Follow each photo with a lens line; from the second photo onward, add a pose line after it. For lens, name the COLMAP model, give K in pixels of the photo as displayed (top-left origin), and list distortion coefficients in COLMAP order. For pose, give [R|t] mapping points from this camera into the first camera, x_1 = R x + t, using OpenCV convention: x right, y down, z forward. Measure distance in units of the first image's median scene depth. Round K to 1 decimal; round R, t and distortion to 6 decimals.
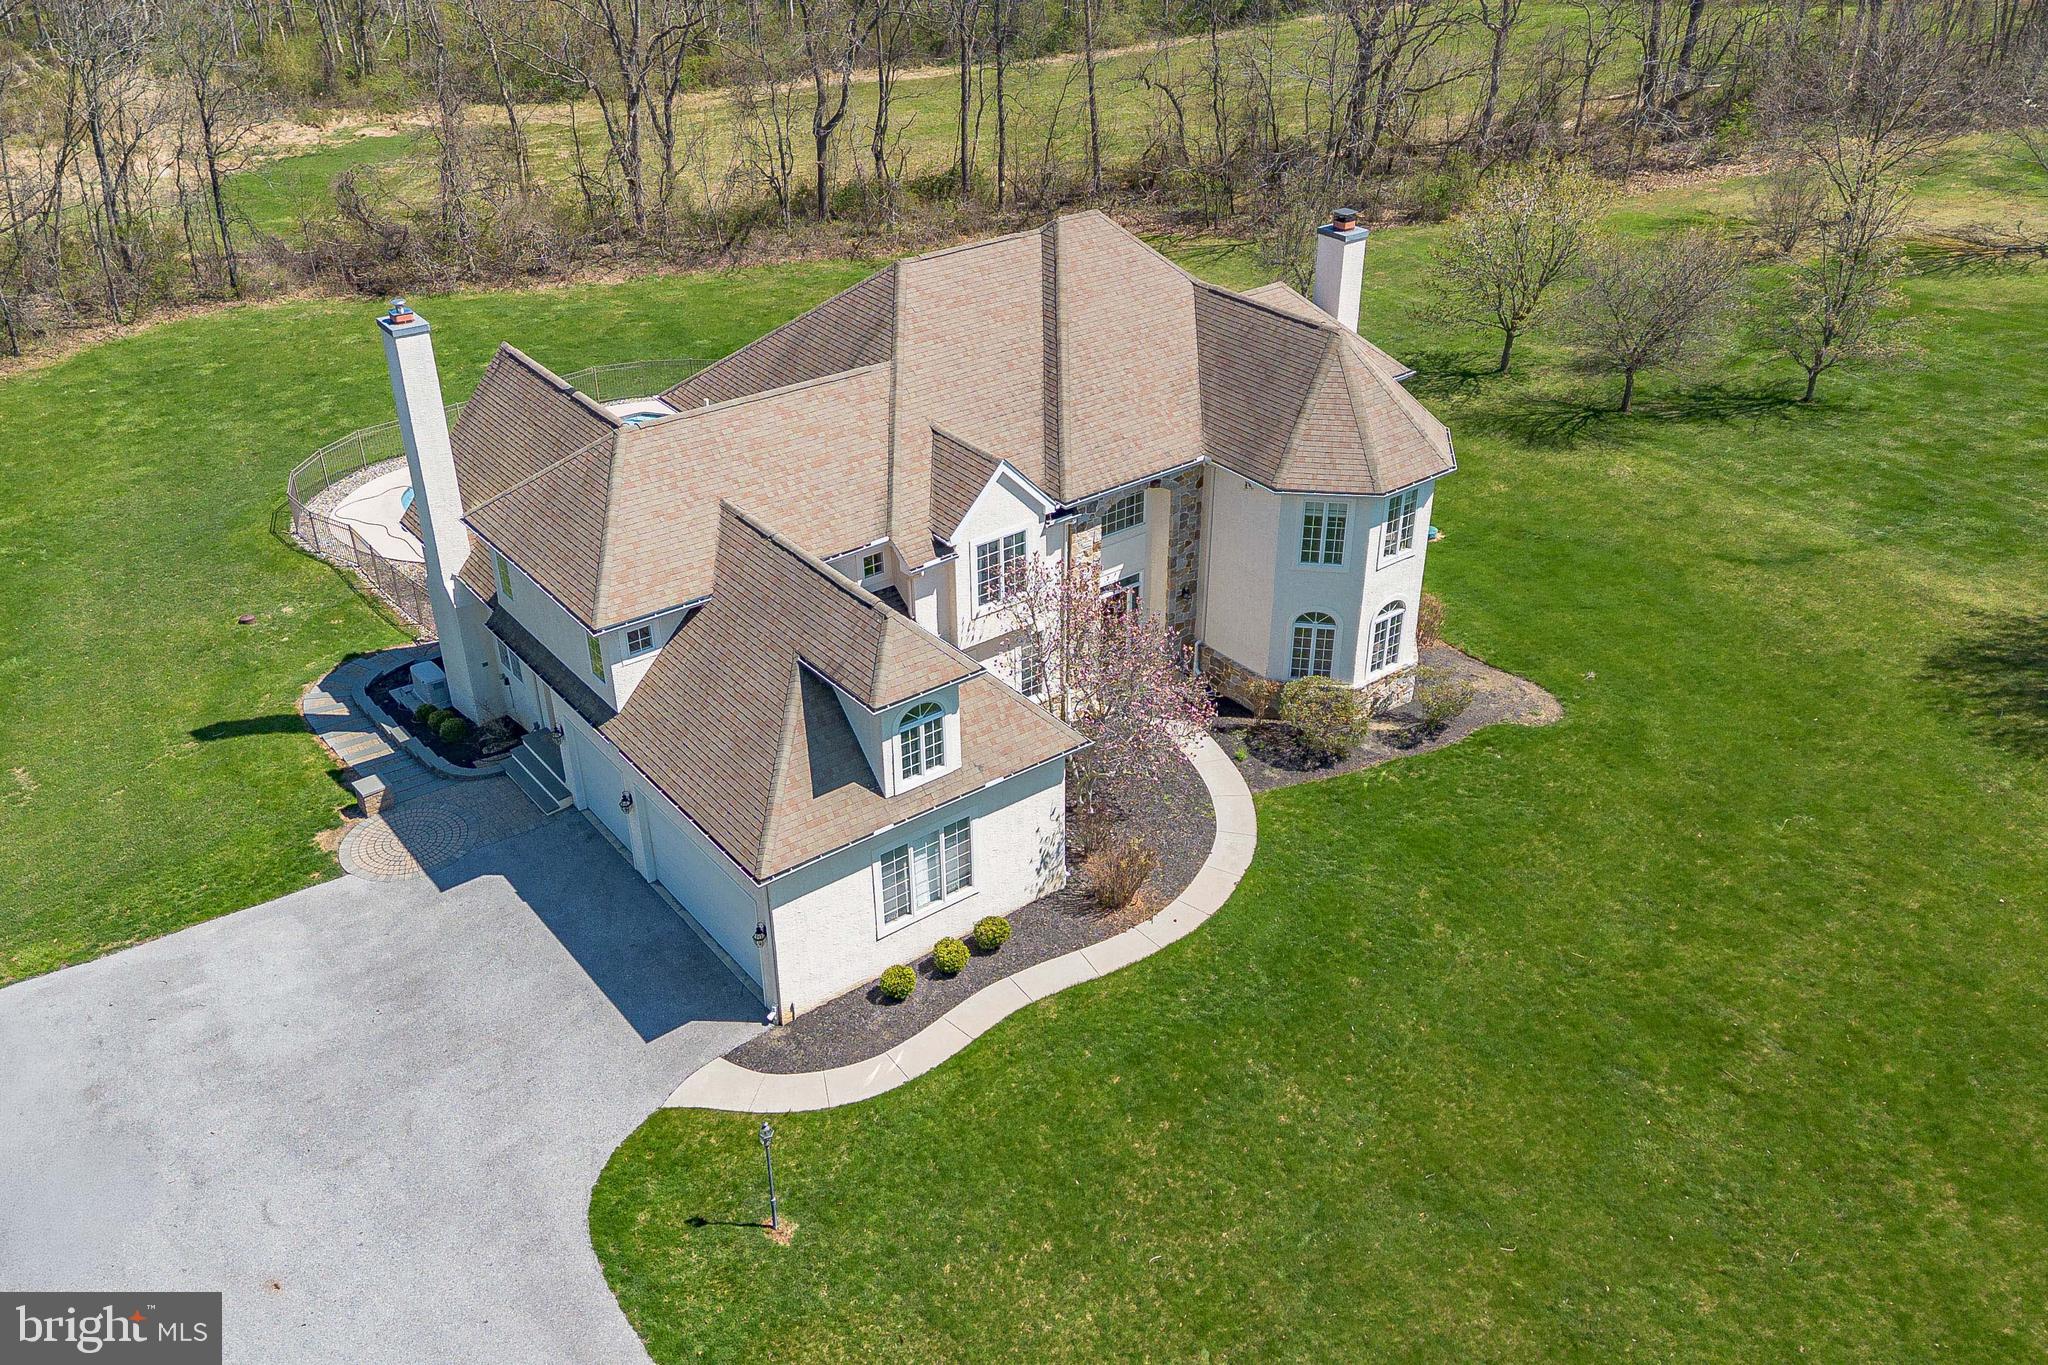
lens RADIAL K [[1705.3, 0, 1029.2], [0, 1705.3, 681.7], [0, 0, 1]] dist [0.069507, -0.056030]
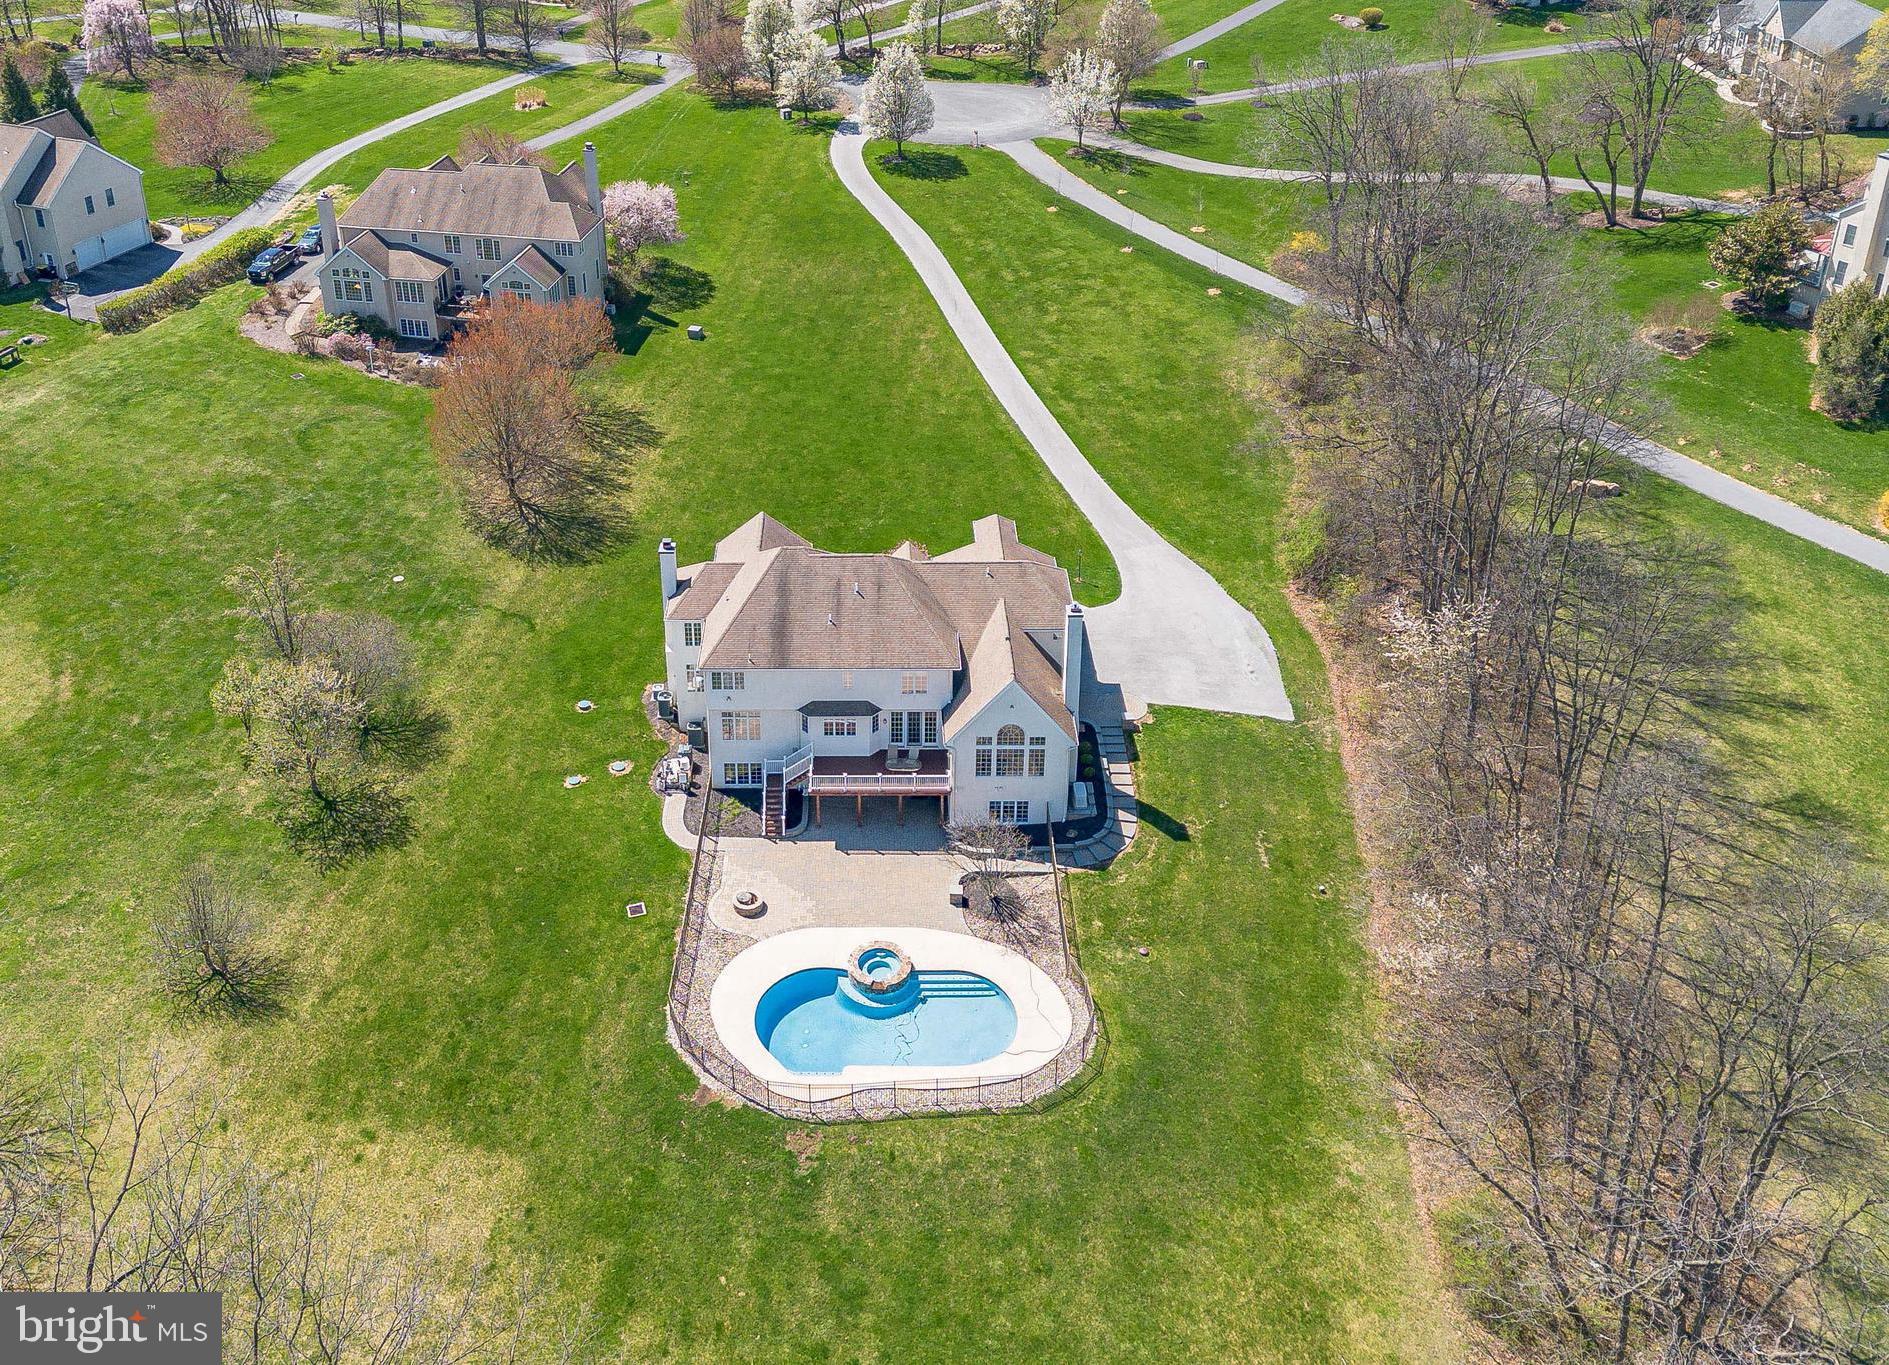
lens RADIAL K [[1672.3, 0, 838.9], [0, 1672.3, 582.9], [0, 0, 1]] dist [0.126622, -0.227901]
pose [[-0.784818, -0.296578, 0.544153, -1.381274], [0.332047, 0.540146, 0.773296, -2.162930], [-0.523265, 0.787581, -0.325438, 1.944202]]
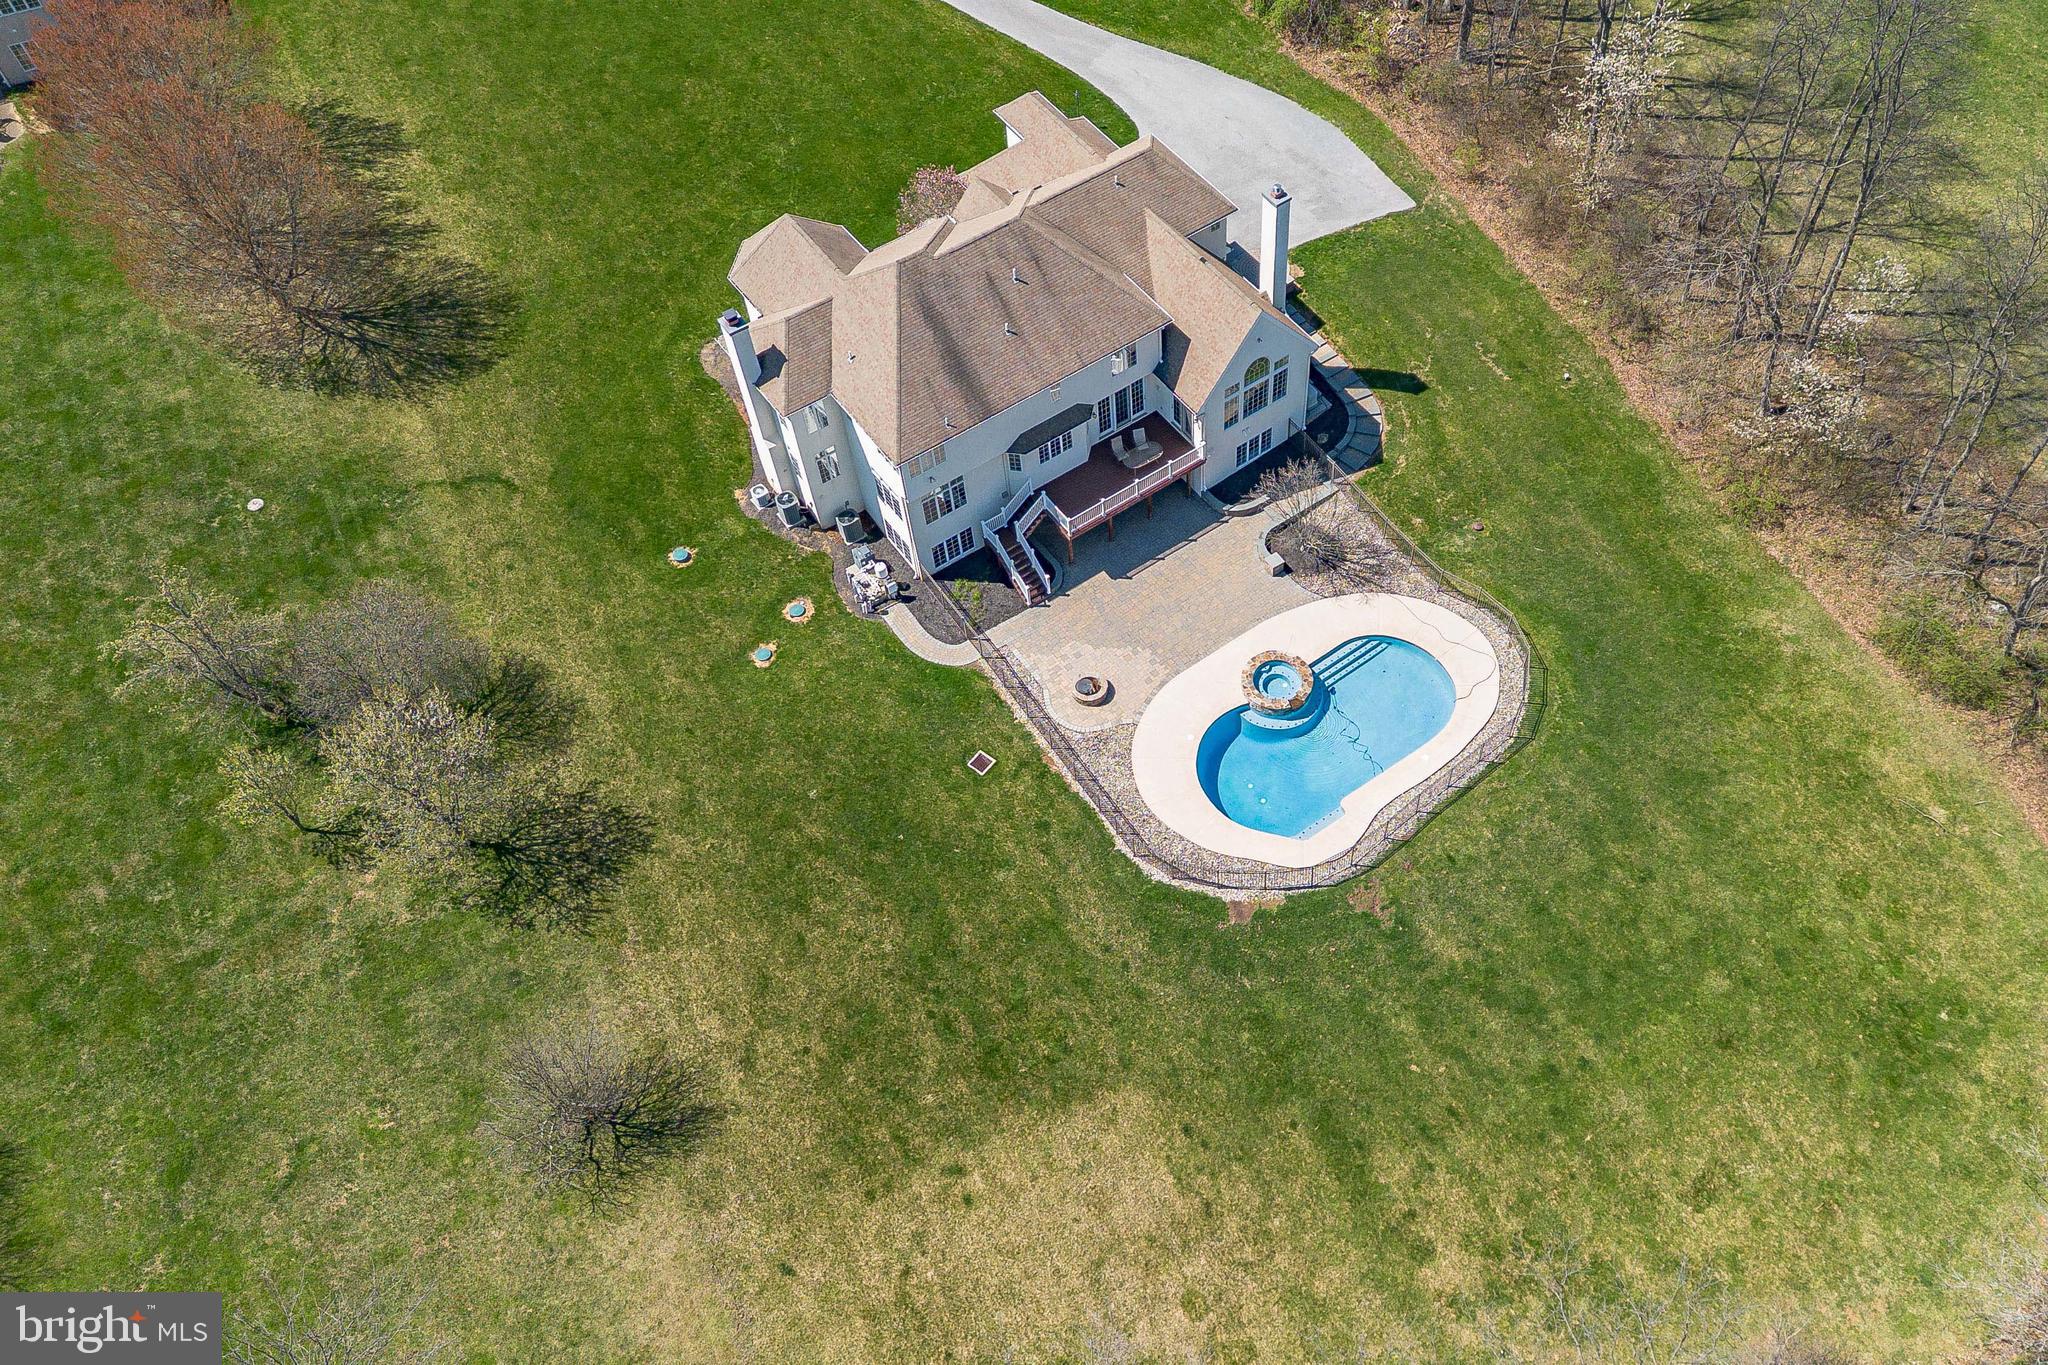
lens RADIAL K [[1690.4, 0, 1174.5], [0, 1690.4, 684.6], [0, 0, 1]] dist [0.107911, -0.147816]
pose [[-0.999795, 0.000755, 0.020256, -0.298267], [0.020255, 0.074858, 0.996988, -2.139182], [-0.000763, 0.997194, -0.074858, 1.746674]]
